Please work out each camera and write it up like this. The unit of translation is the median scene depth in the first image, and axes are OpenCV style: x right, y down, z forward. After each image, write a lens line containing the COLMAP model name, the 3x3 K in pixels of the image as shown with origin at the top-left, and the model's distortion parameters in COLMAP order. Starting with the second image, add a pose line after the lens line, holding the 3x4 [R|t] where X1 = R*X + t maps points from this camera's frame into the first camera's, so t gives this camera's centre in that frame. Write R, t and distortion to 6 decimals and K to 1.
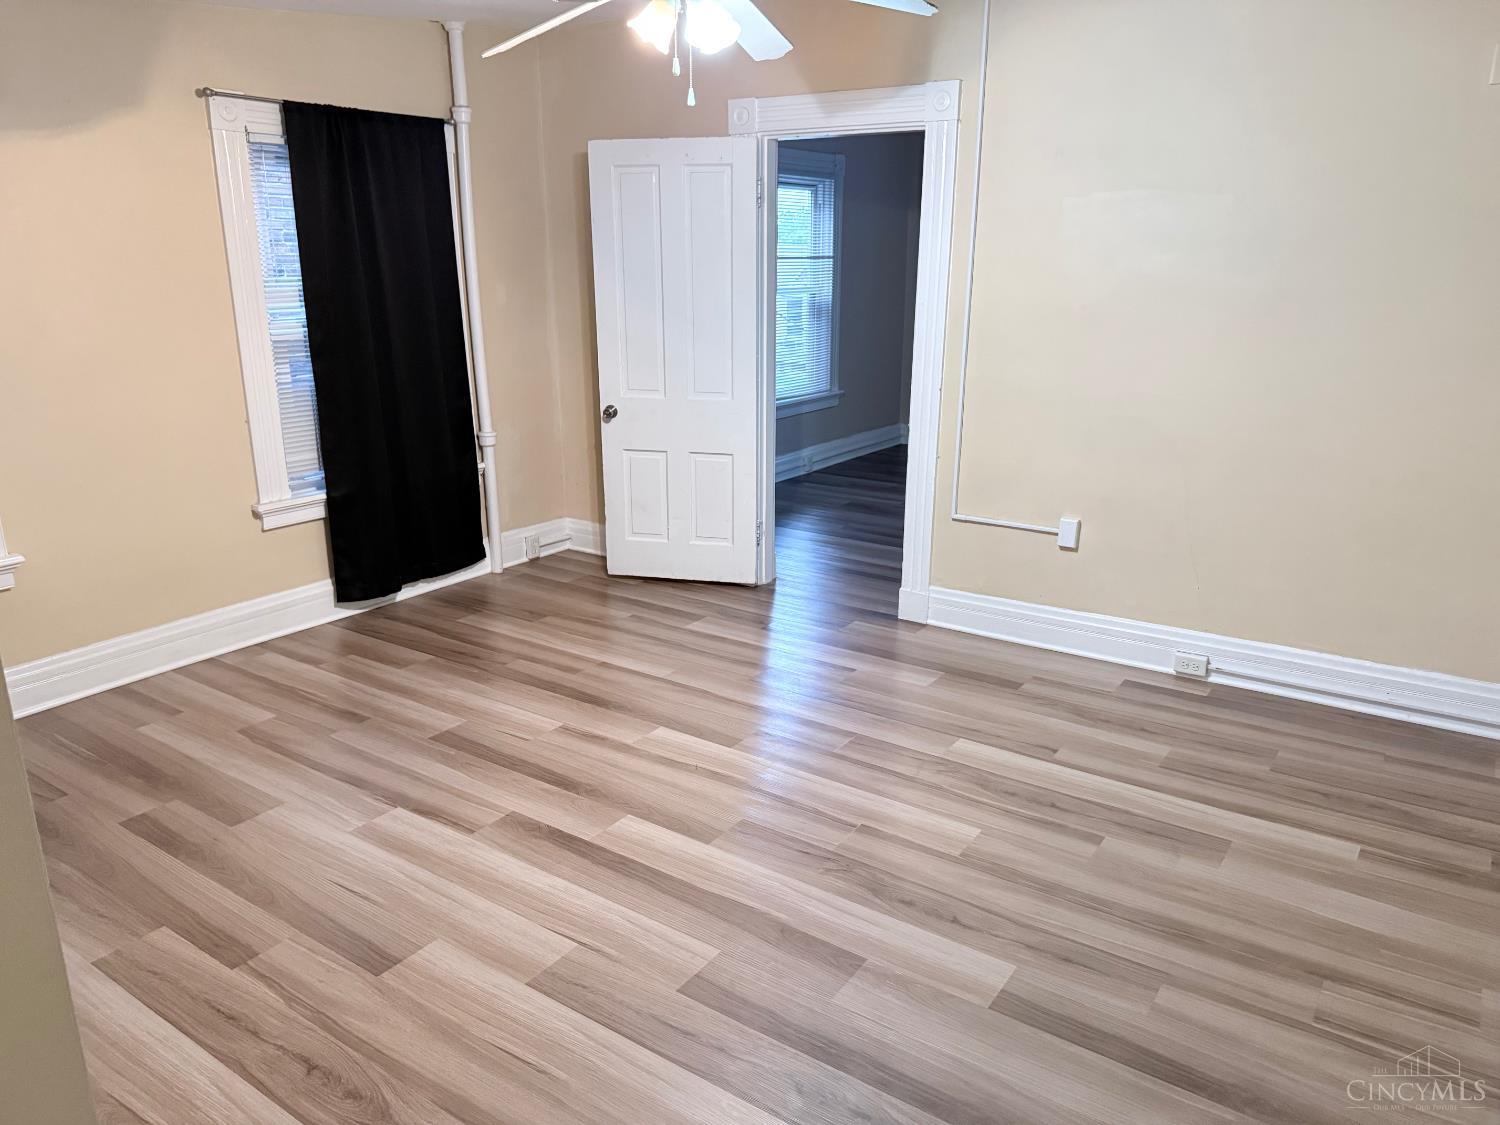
lens RADIAL K [[1055.6, 0, 749.9], [0, 1055.6, 563.8], [0, 0, 1]] dist [0.010068, -0.000917]
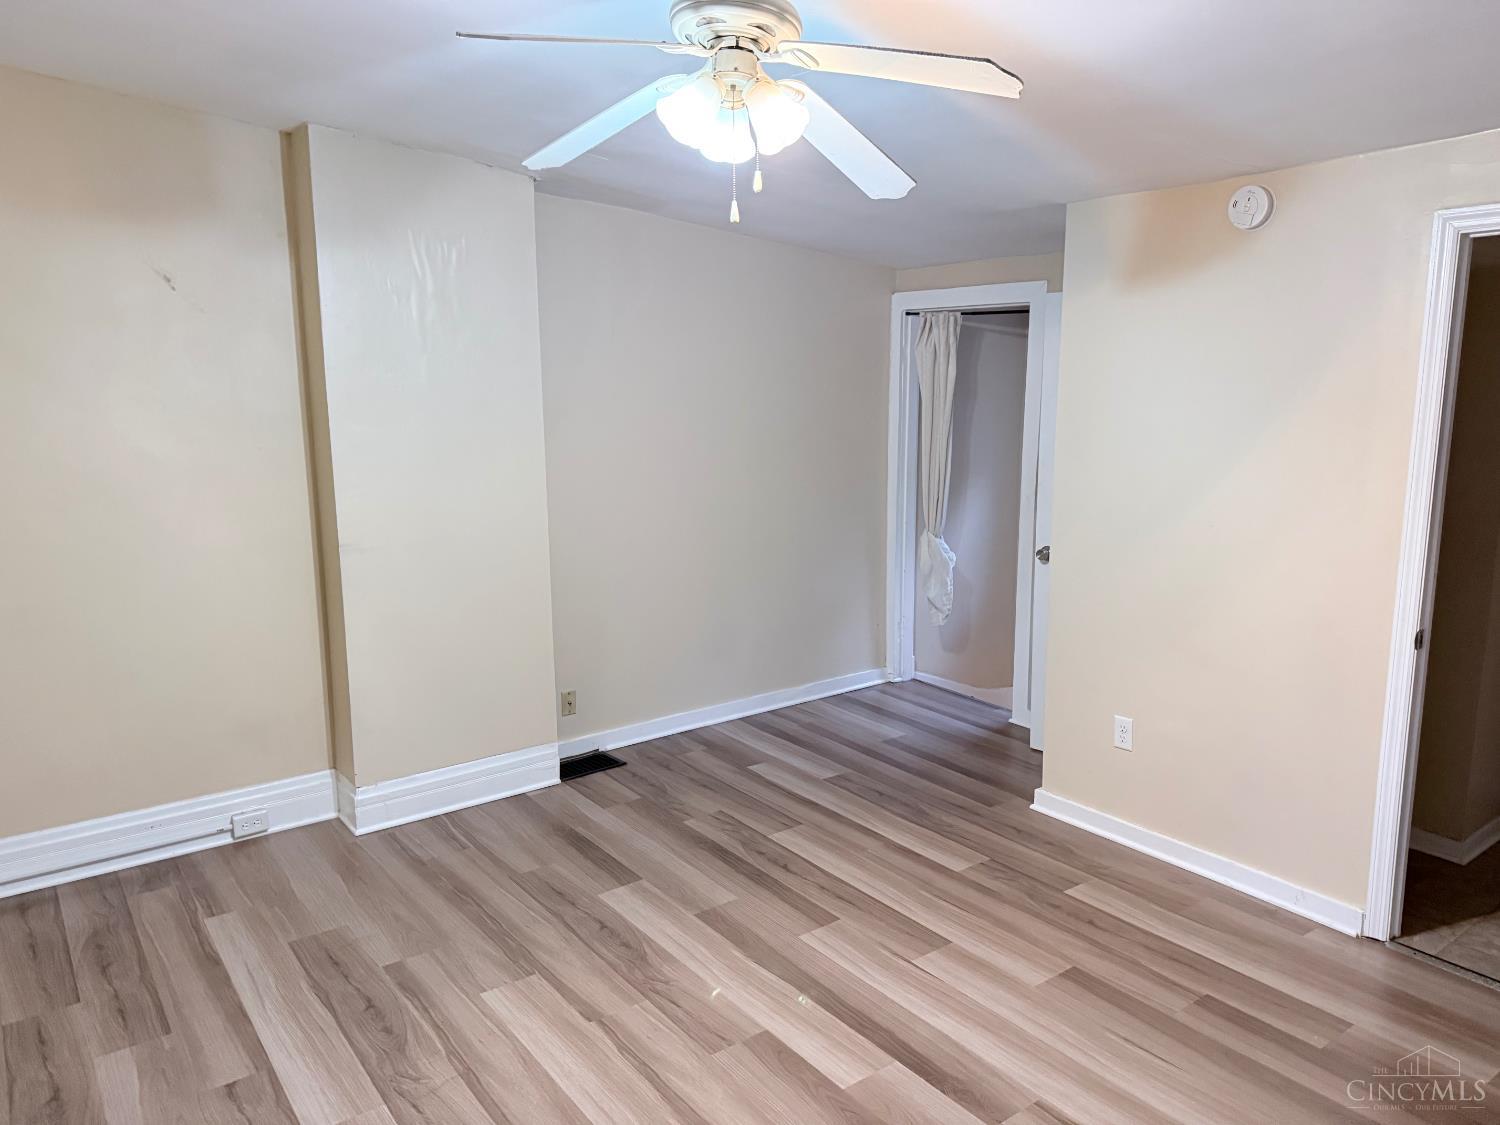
lens RADIAL K [[1055.6, 0, 751.7], [0, 1055.6, 561.3], [0, 0, 1]] dist [0.010068, -0.000917]
pose [[-0.948137, -0.052587, 0.313483, -0.325931], [0.090081, 0.901335, 0.423652, -0.542089], [-0.304832, 0.429919, -0.849851, 1.787796]]
